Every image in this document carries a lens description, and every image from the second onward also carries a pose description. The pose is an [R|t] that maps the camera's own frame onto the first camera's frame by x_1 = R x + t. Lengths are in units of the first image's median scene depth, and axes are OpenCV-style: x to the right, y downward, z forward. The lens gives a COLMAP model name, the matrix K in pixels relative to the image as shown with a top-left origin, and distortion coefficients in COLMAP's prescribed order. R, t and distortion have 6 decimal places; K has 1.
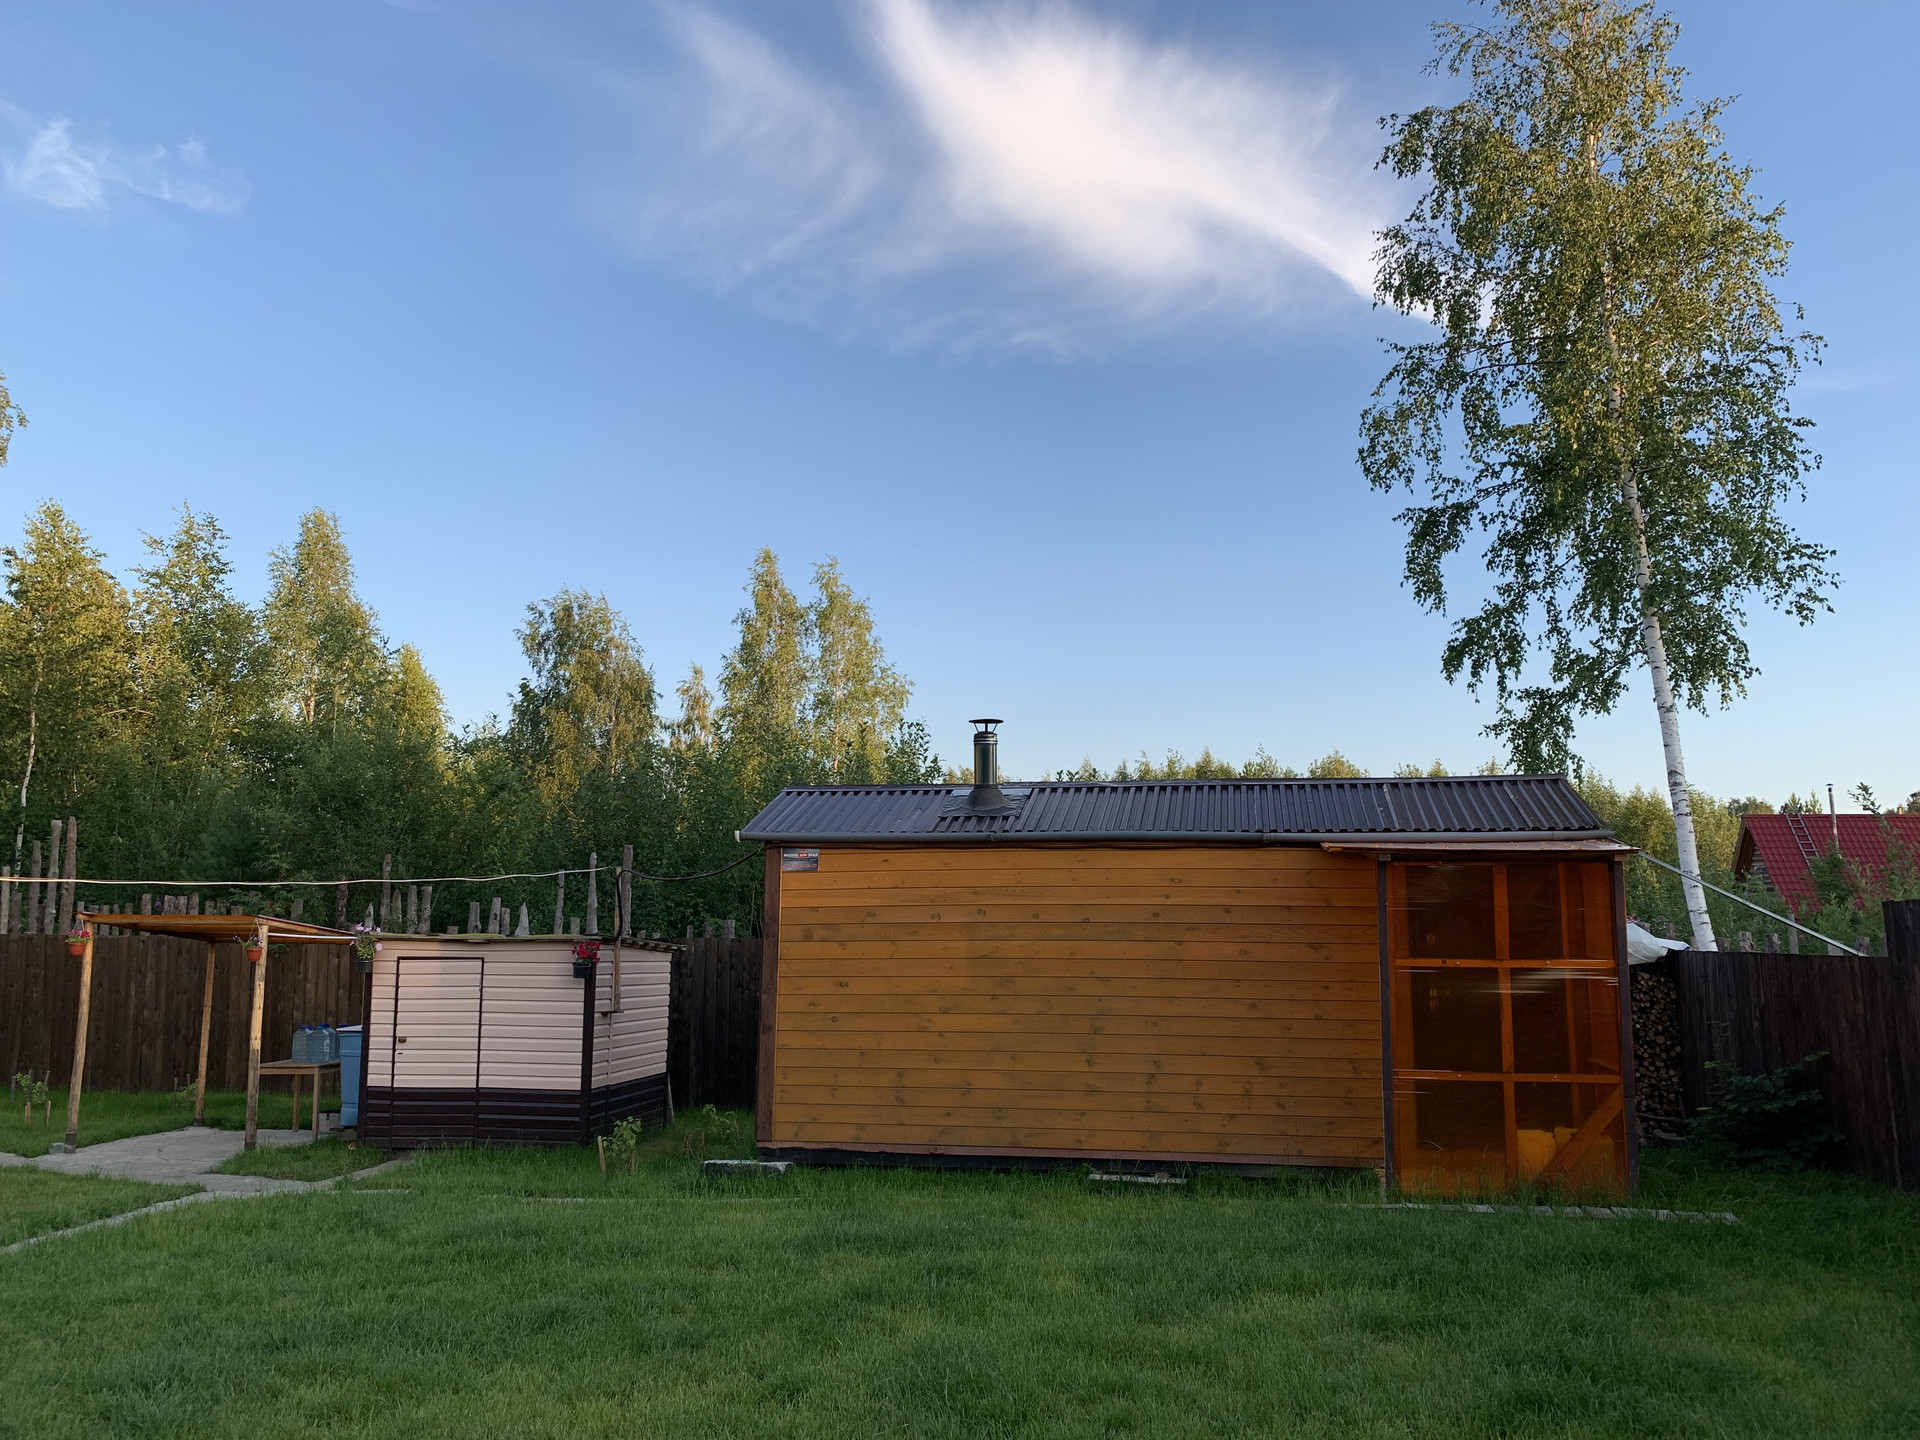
lens RADIAL K [[1479.4, 0, 963.8], [0, 1479.4, 732.9], [0, 0, 1]] dist [0.028594, -0.033593]
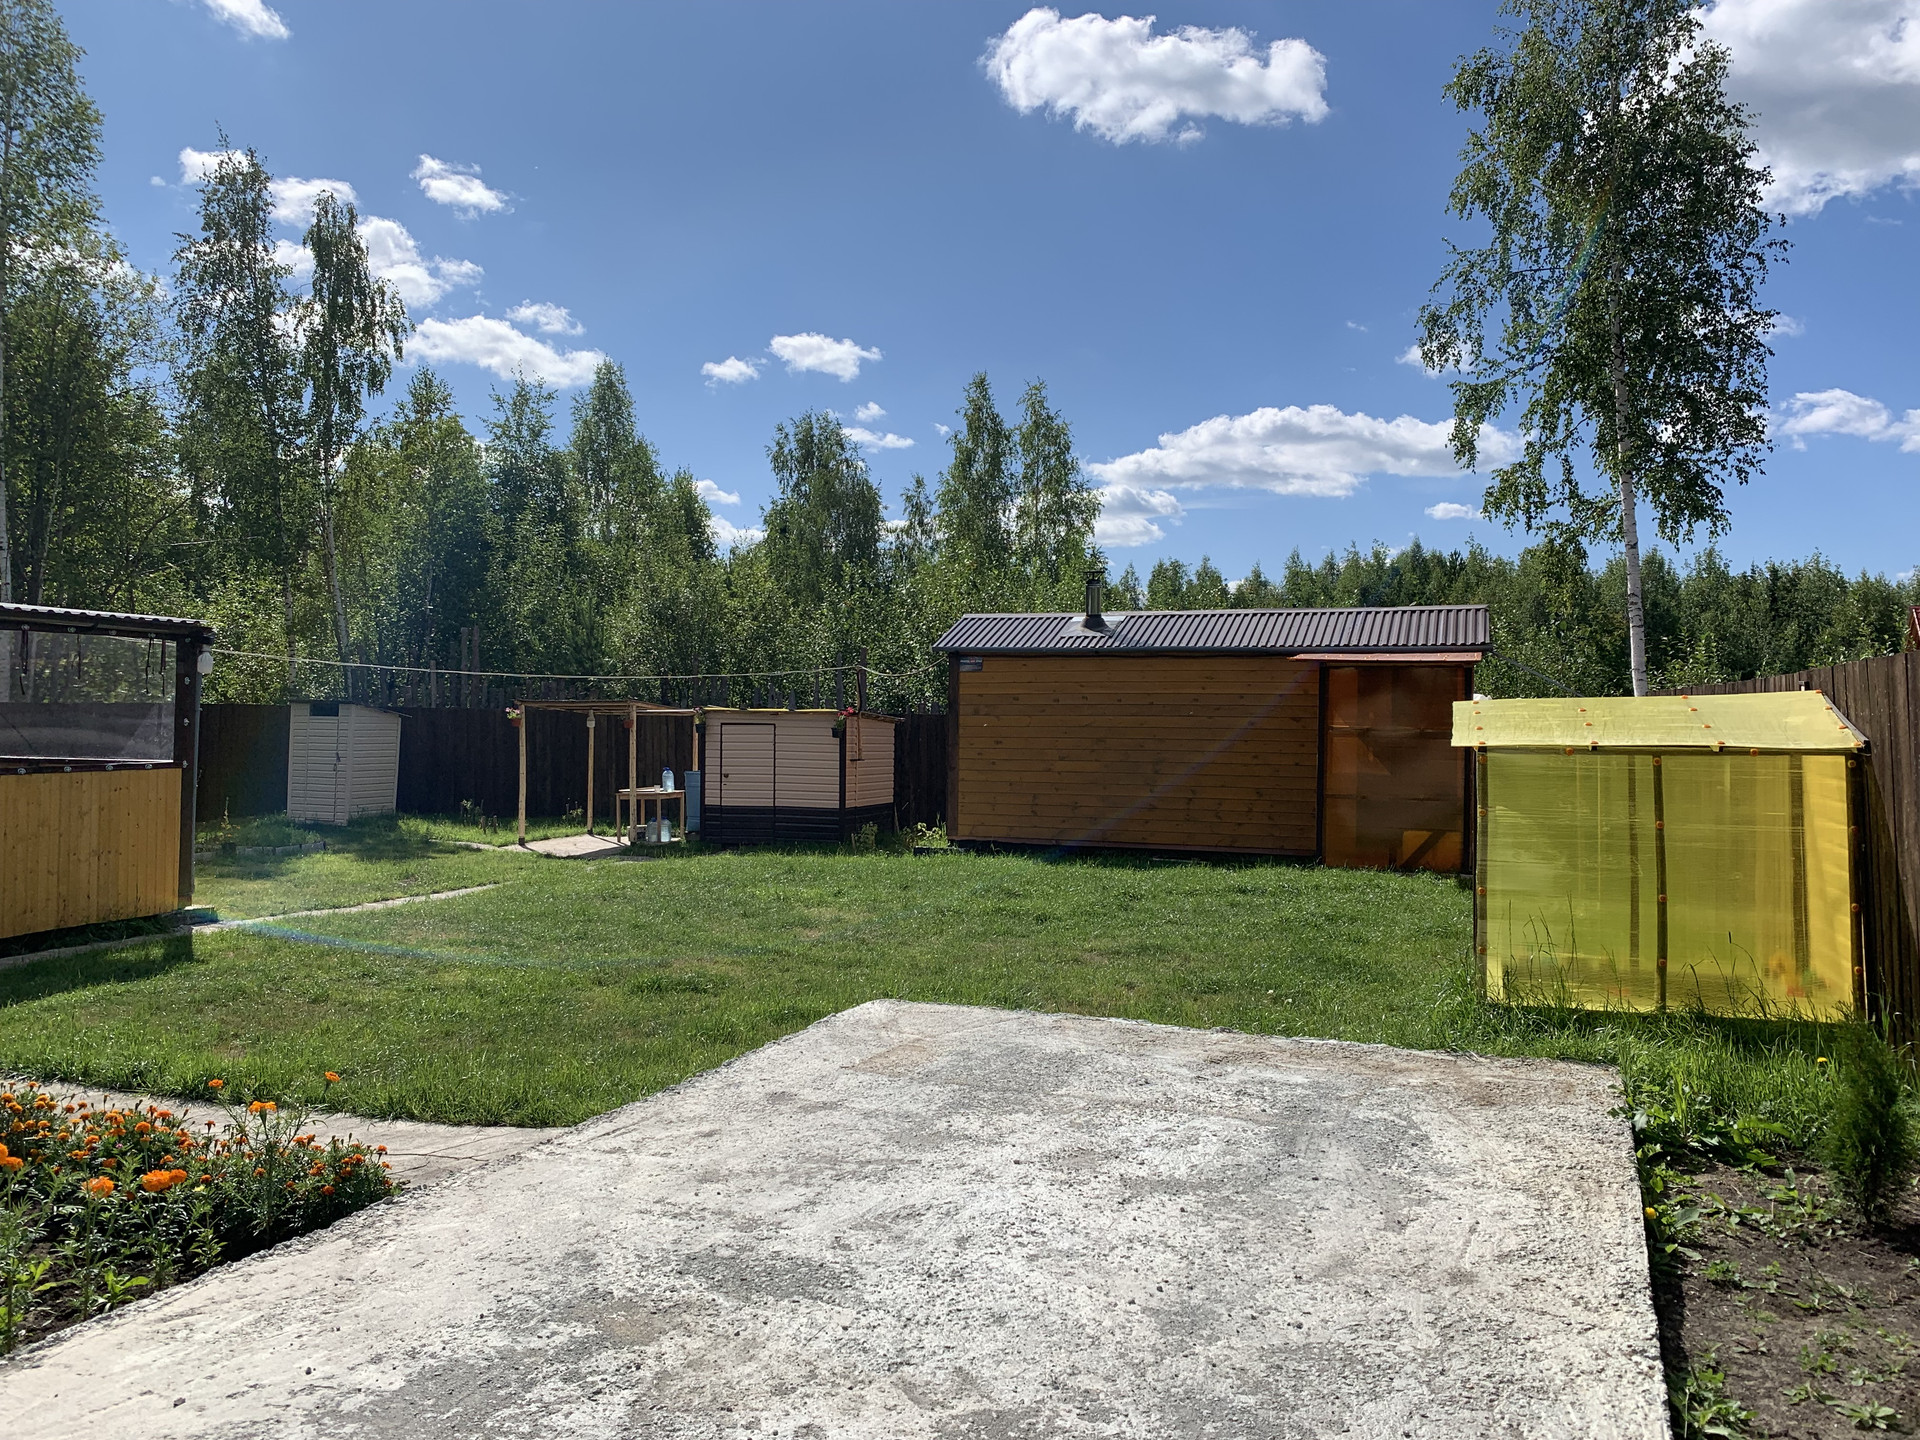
lens RADIAL K [[1479.4, 0, 956.7], [0, 1479.4, 704.8], [0, 0, 1]] dist [0.028594, -0.033593]
pose [[0.987515, 0.007033, -0.157371, 0.080122], [0.012976, 0.991977, 0.125755, -0.045519], [0.156993, -0.126227, 0.979500, -0.363126]]
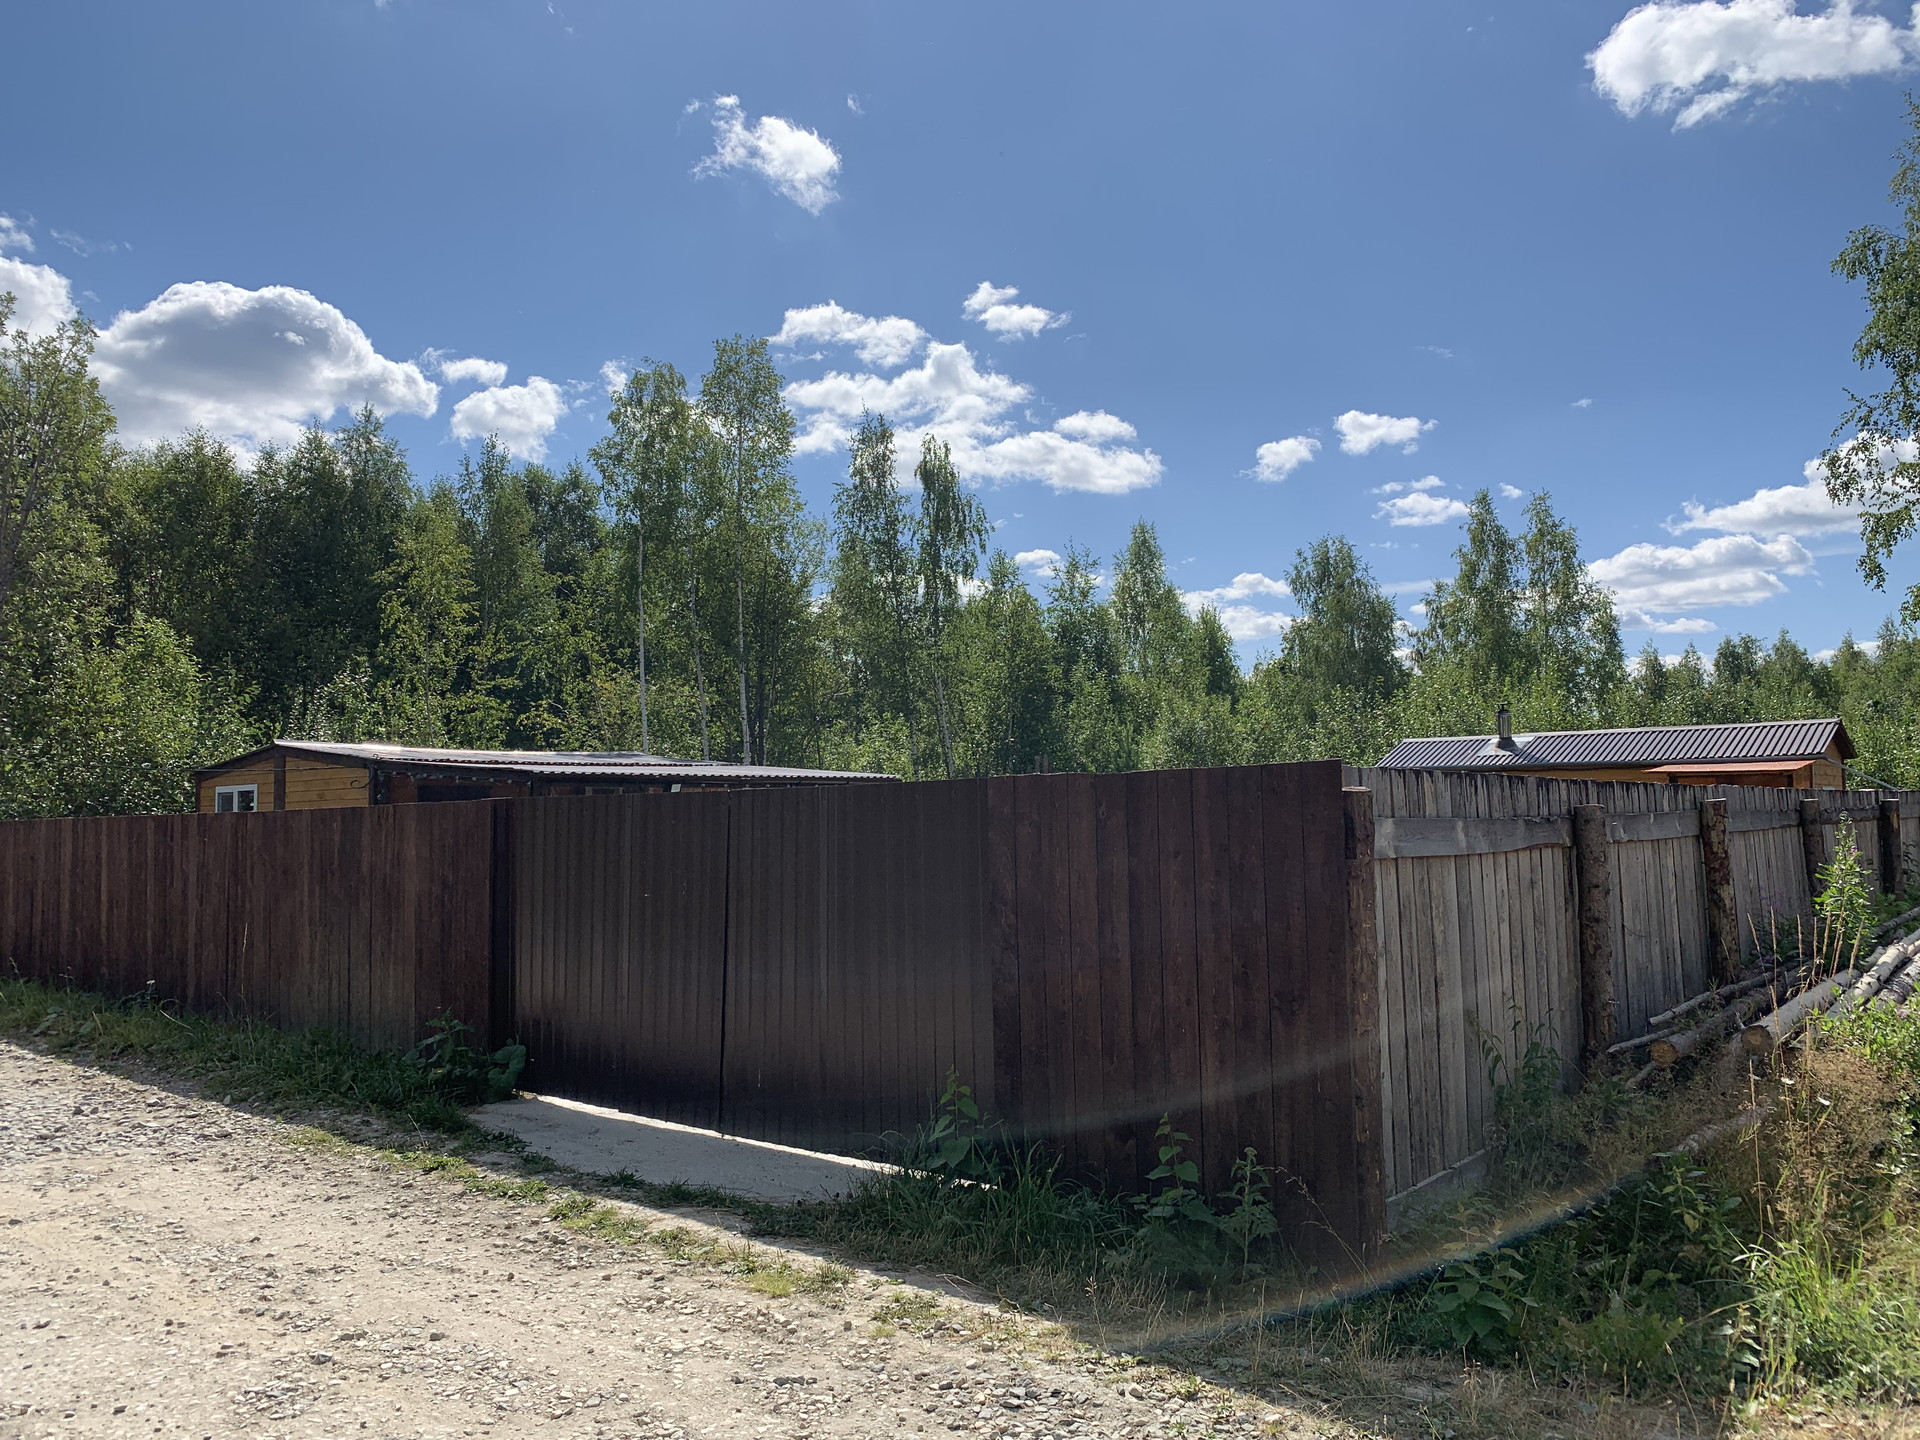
lens RADIAL K [[1479.4, 0, 919.4], [0, 1479.4, 698.3], [0, 0, 1]] dist [0.028594, -0.033593]
pose [[0.849992, -0.054087, -0.524012, 0.274222], [0.087076, 0.995458, 0.038497, -0.111380], [0.519549, -0.078351, 0.850841, -0.750102]]
